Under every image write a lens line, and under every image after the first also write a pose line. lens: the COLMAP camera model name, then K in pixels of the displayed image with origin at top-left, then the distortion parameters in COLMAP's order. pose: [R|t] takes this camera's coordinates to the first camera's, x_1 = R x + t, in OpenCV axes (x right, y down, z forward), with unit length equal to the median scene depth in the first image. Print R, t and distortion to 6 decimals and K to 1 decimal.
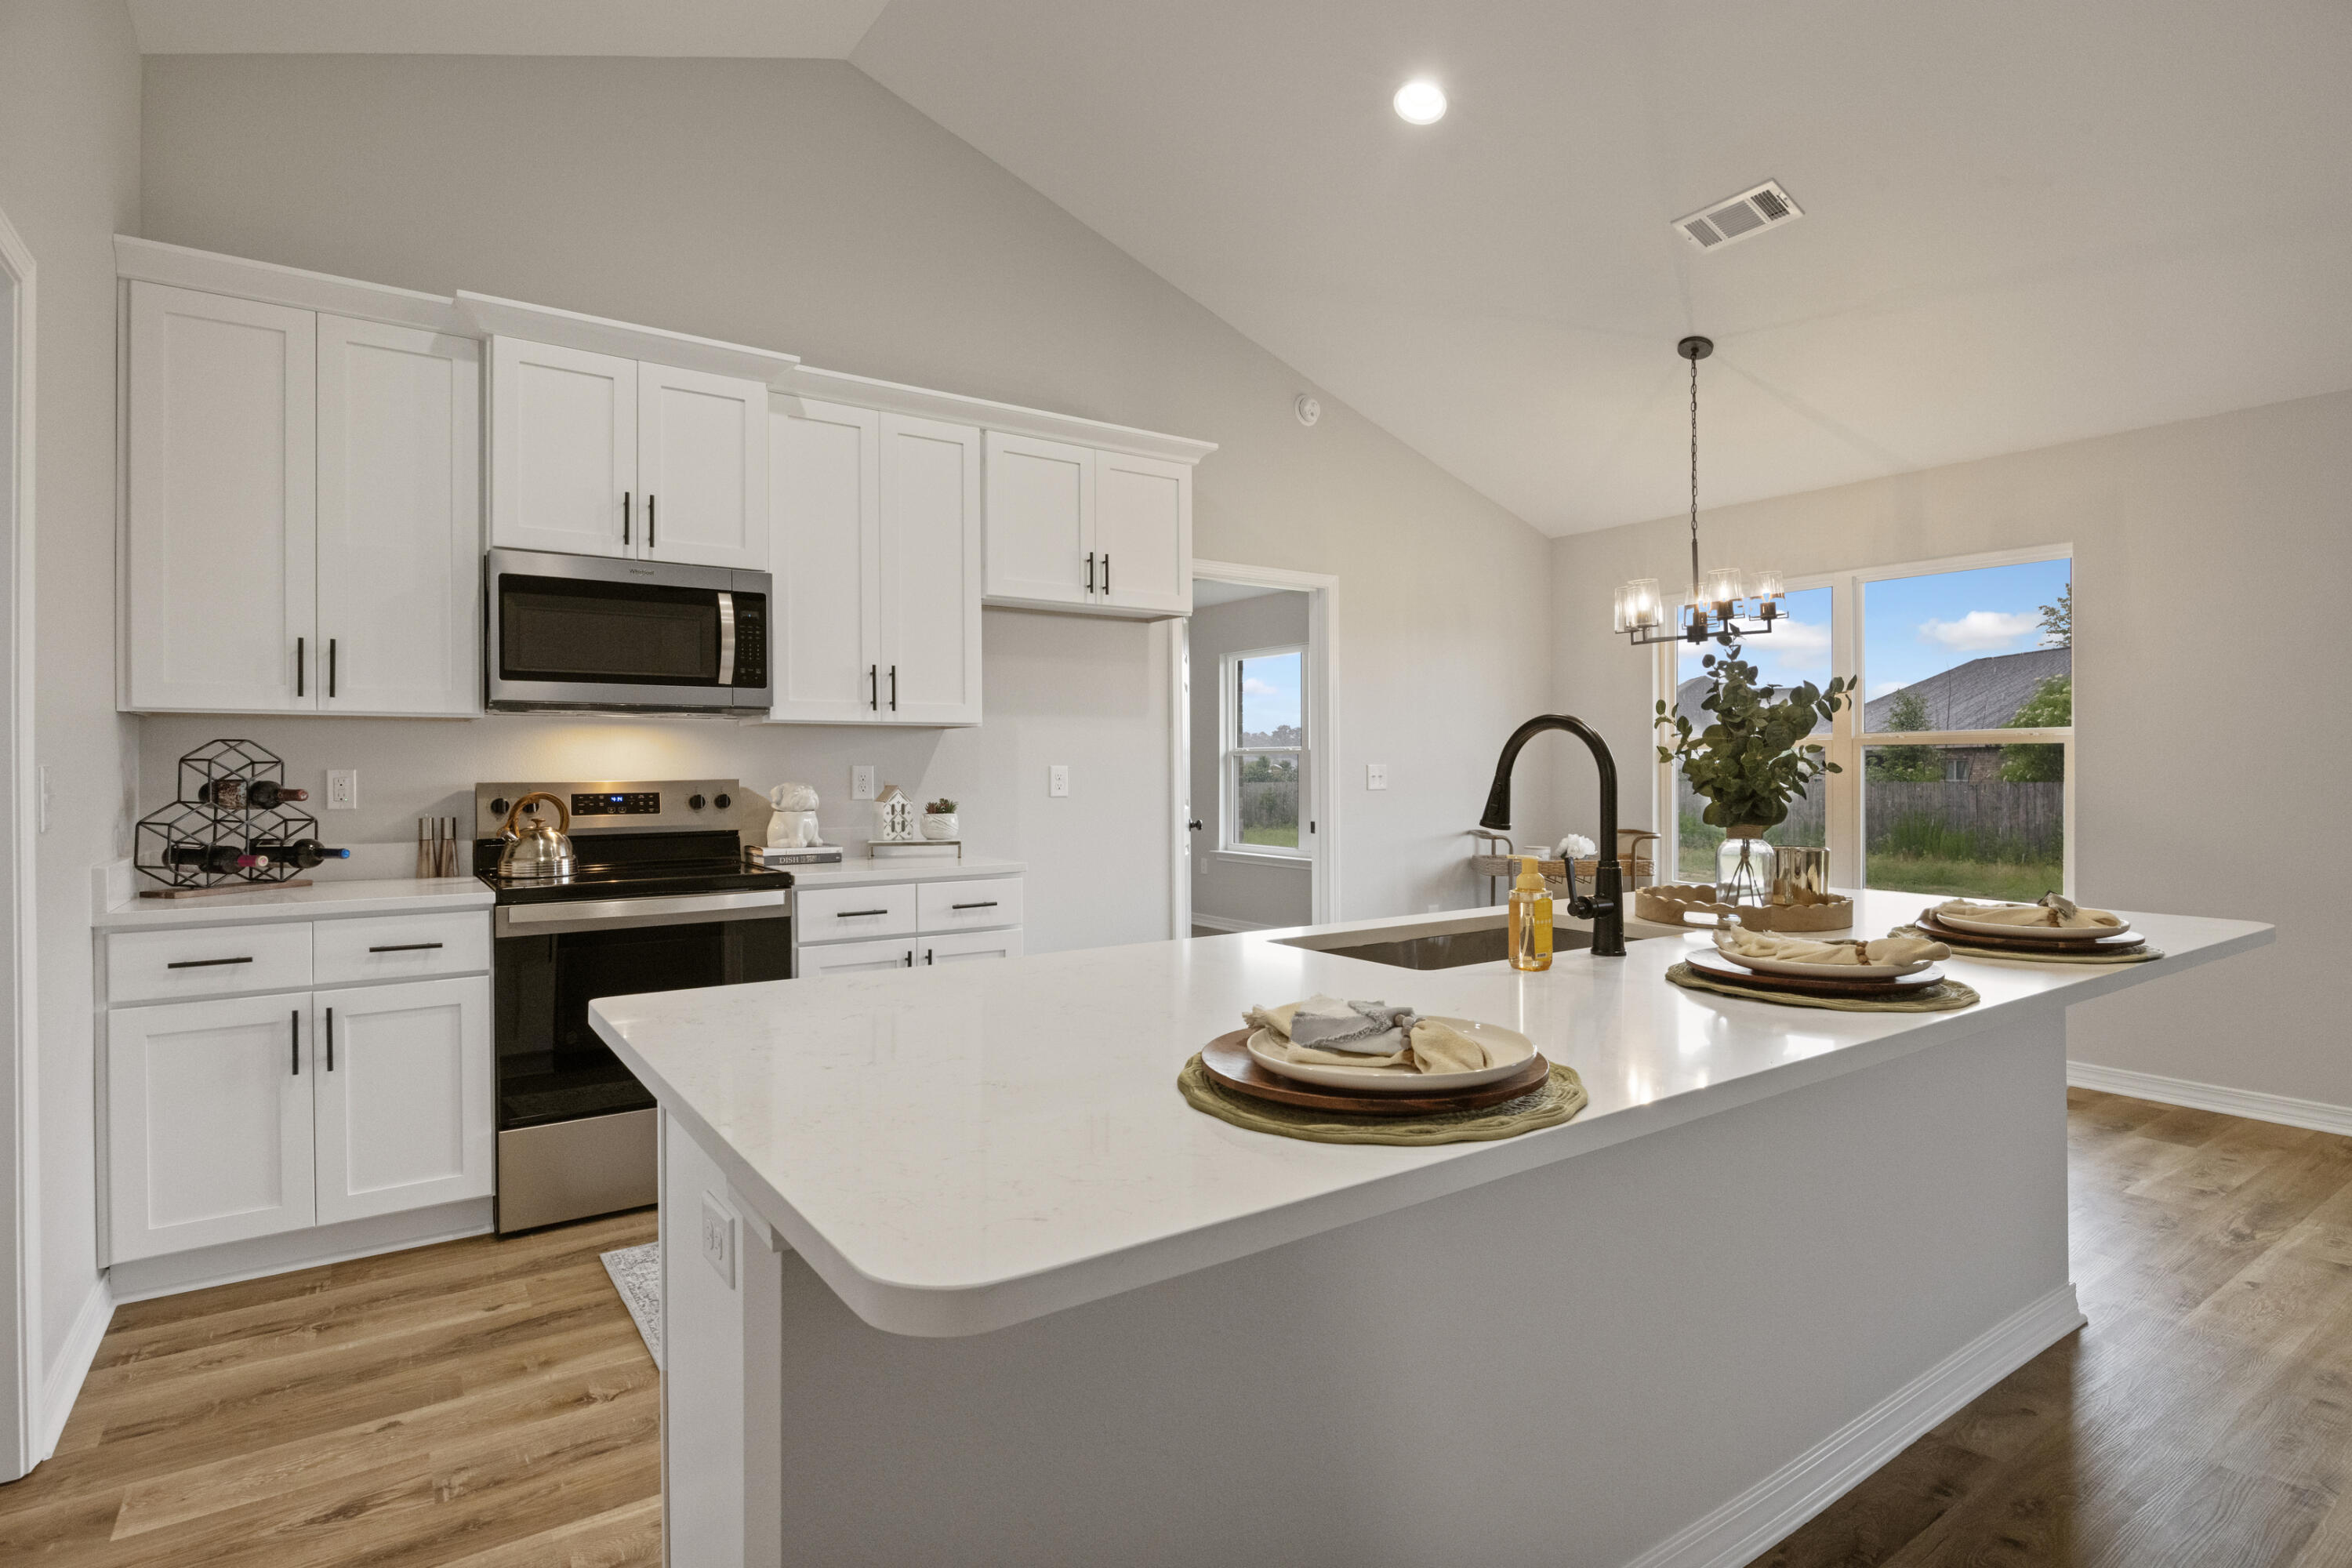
lens RADIAL K [[1191.8, 0, 1176.0], [0, 1191.8, 784.0], [0, 0, 1]] dist [-0.012963, -0.000613]
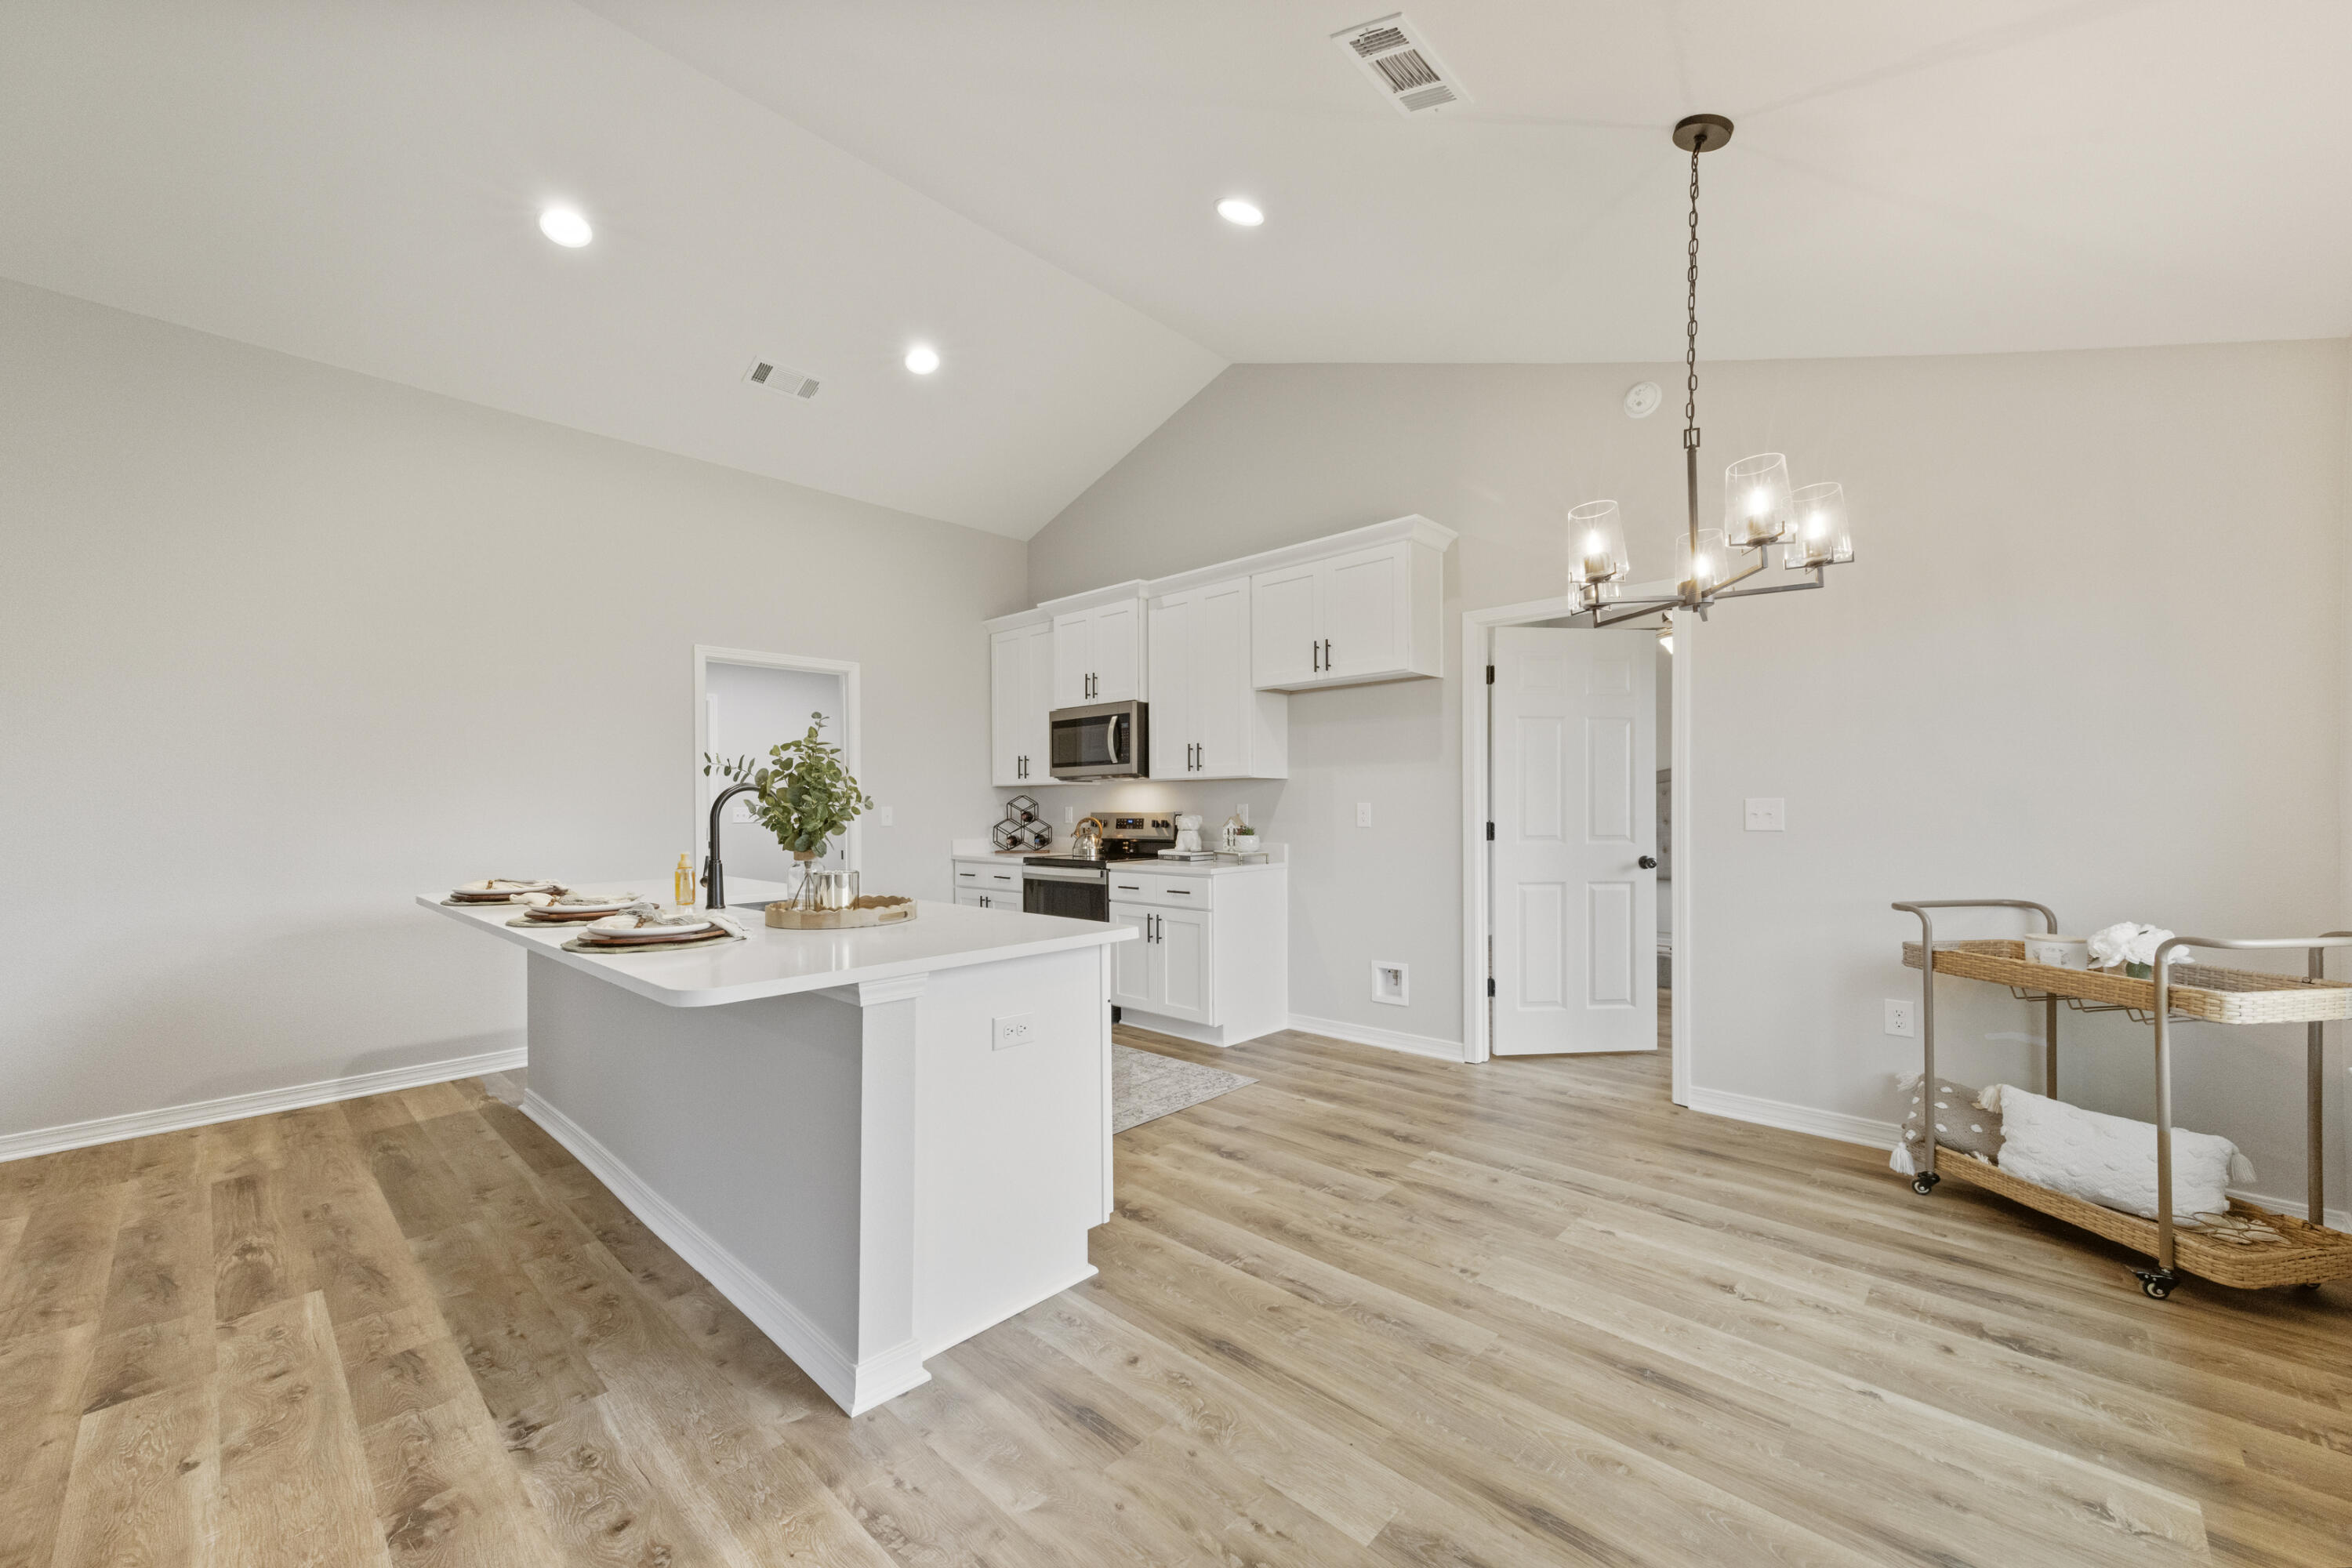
lens RADIAL K [[893.6, 0, 1239.4], [0, 893.6, 796.9], [0, 0, 1]] dist [0.021905, 0.000462]
pose [[0.250804, -0.009449, -0.967992, 1.178874], [-0.005901, 0.999919, -0.011289, -0.014827], [0.968020, 0.008543, 0.250728, 0.917824]]
